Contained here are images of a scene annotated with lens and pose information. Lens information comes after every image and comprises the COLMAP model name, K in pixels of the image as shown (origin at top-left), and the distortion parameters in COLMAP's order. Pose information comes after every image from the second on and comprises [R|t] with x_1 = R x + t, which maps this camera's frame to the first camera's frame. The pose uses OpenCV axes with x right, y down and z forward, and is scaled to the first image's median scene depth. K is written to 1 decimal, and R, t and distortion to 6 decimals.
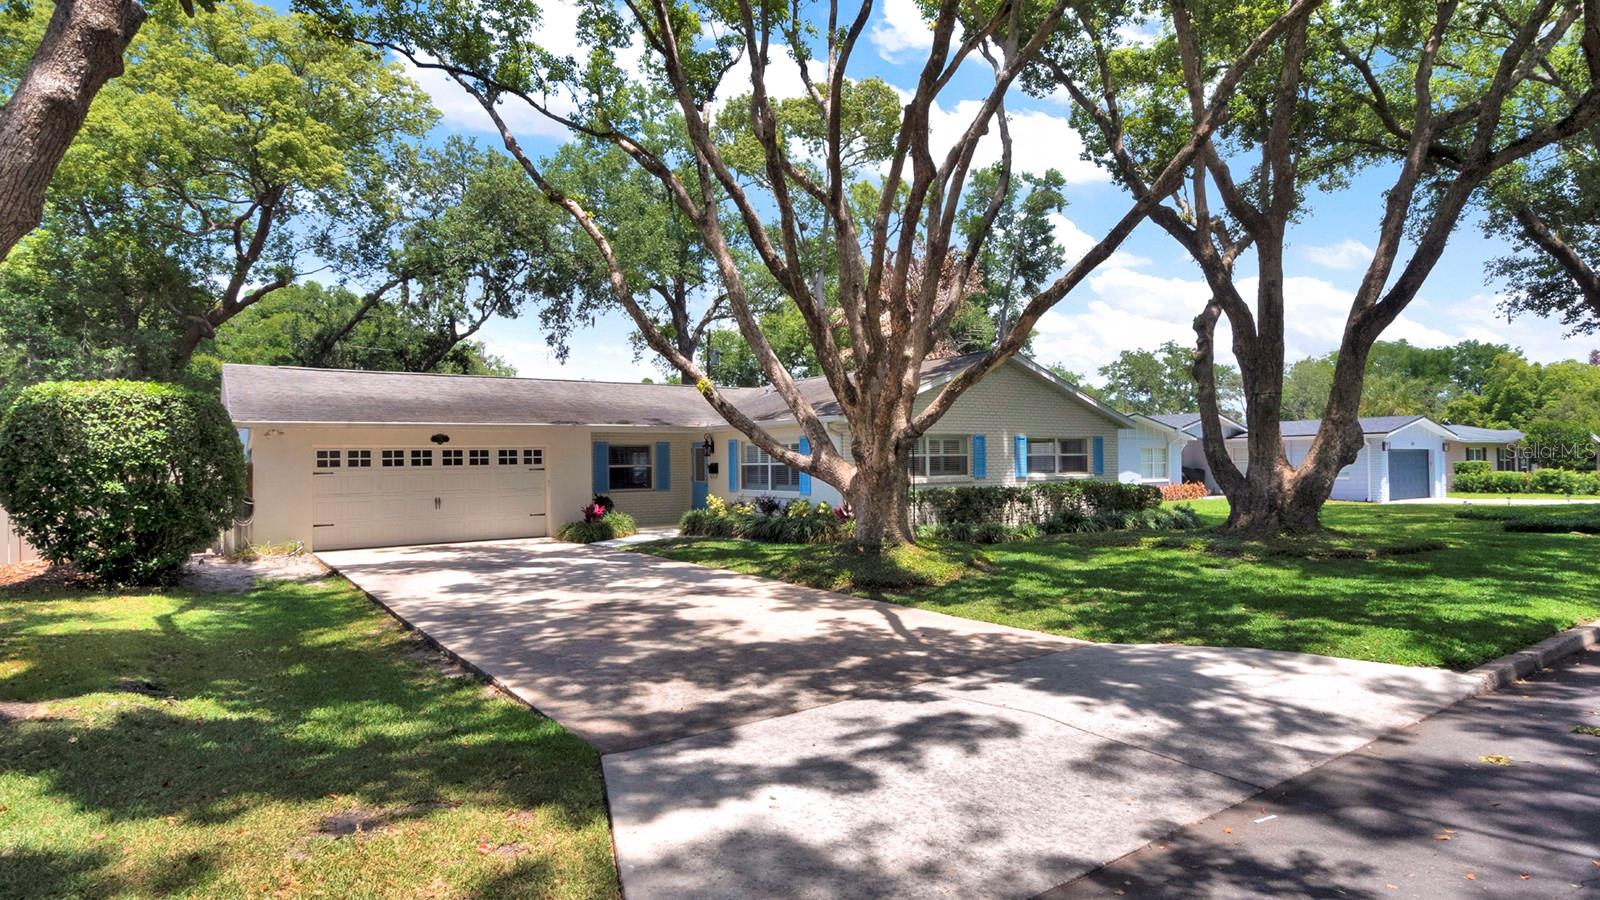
lens RADIAL K [[855.8, 0, 802.4], [0, 855.8, 452.9], [0, 0, 1]] dist [0.000254, 0.003333]
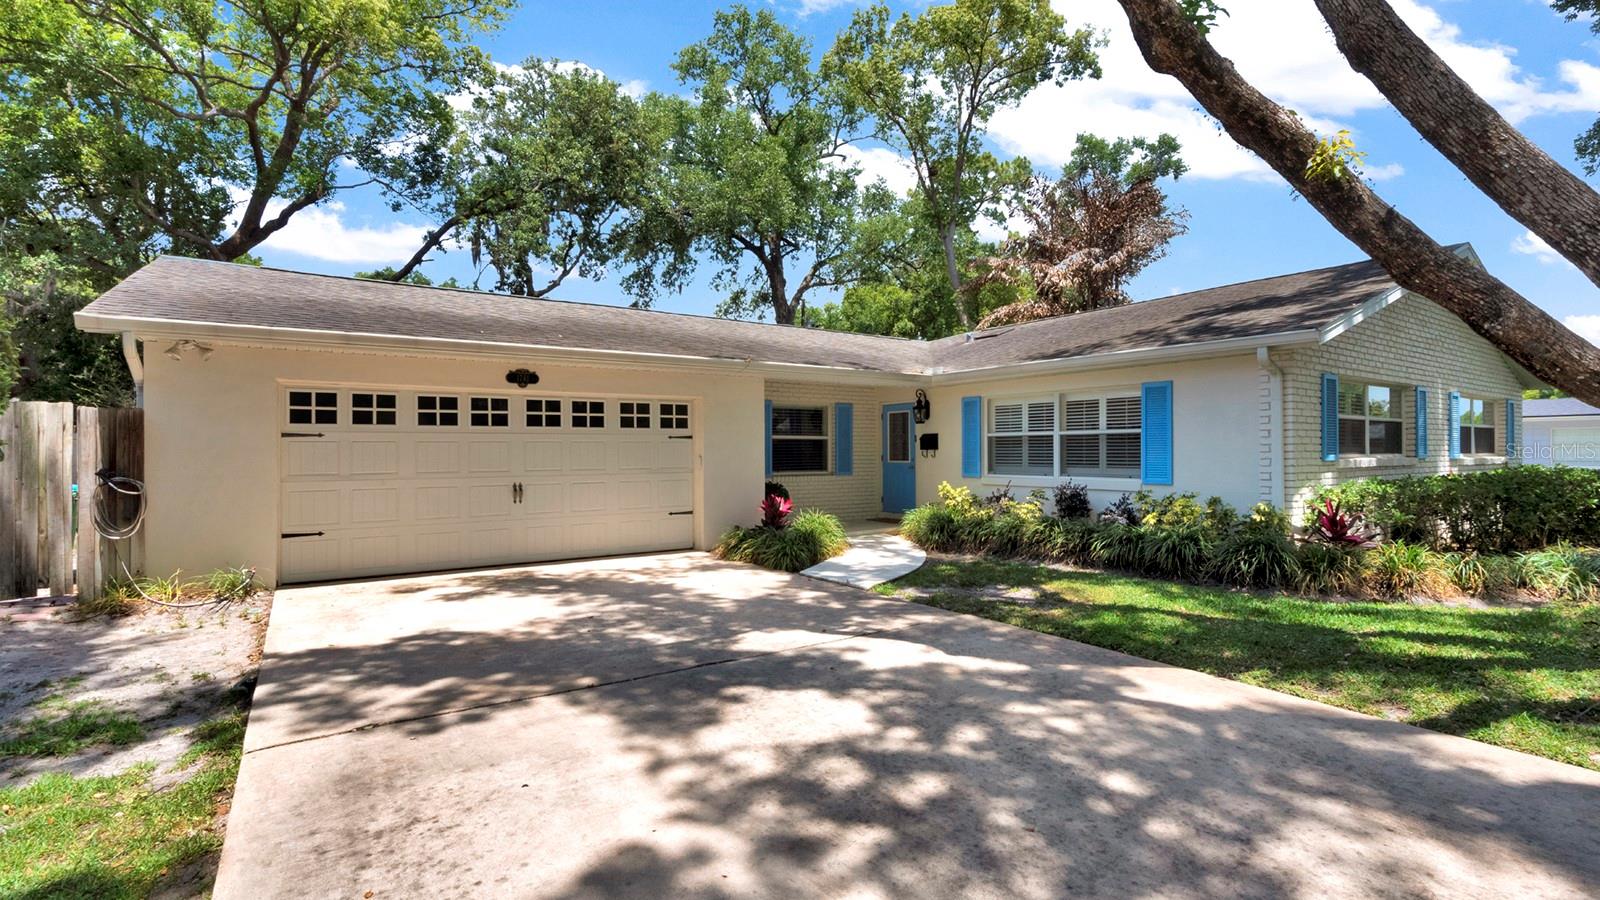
lens RADIAL K [[740.0, 0, 803.3], [0, 740.0, 446.9], [0, 0, 1]] dist [-0.006347, 0.003014]
pose [[0.999692, 0.009474, -0.022918, -0.205288], [-0.009358, 0.999943, 0.005151, 0.021665], [0.022966, -0.004935, 0.999724, 0.468363]]
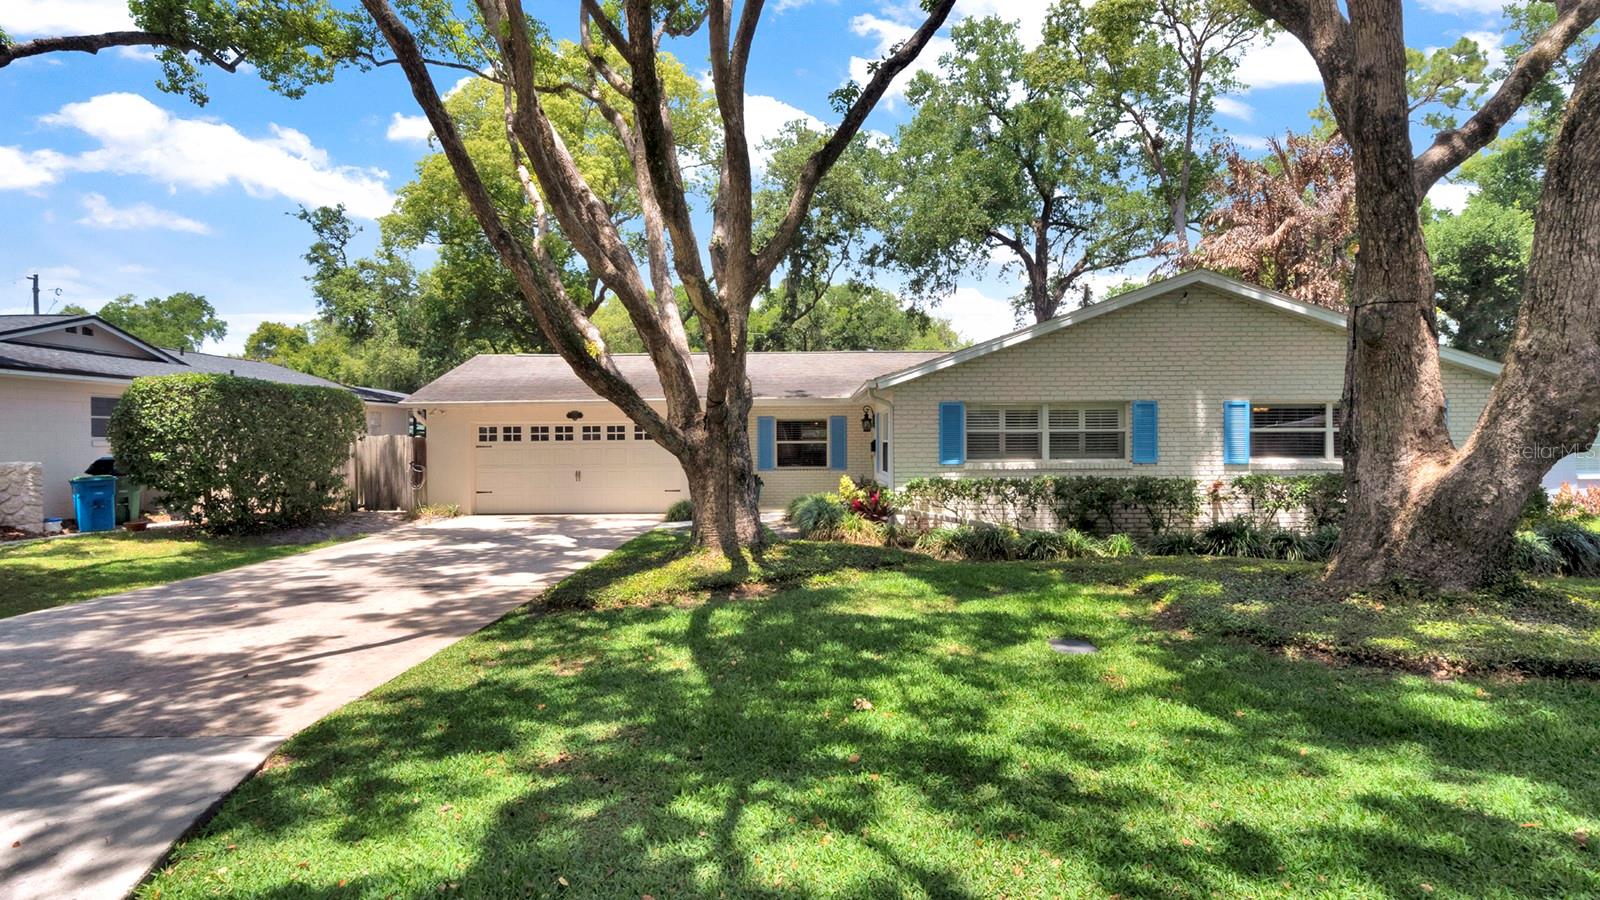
lens RADIAL K [[855.8, 0, 794.0], [0, 855.8, 449.9], [0, 0, 1]] dist [0.000254, 0.003333]
pose [[0.811025, 0.013171, -0.584864, 0.372857], [0.002738, 0.999650, 0.026309, -0.000778], [0.585006, -0.022939, 0.810705, 0.265988]]
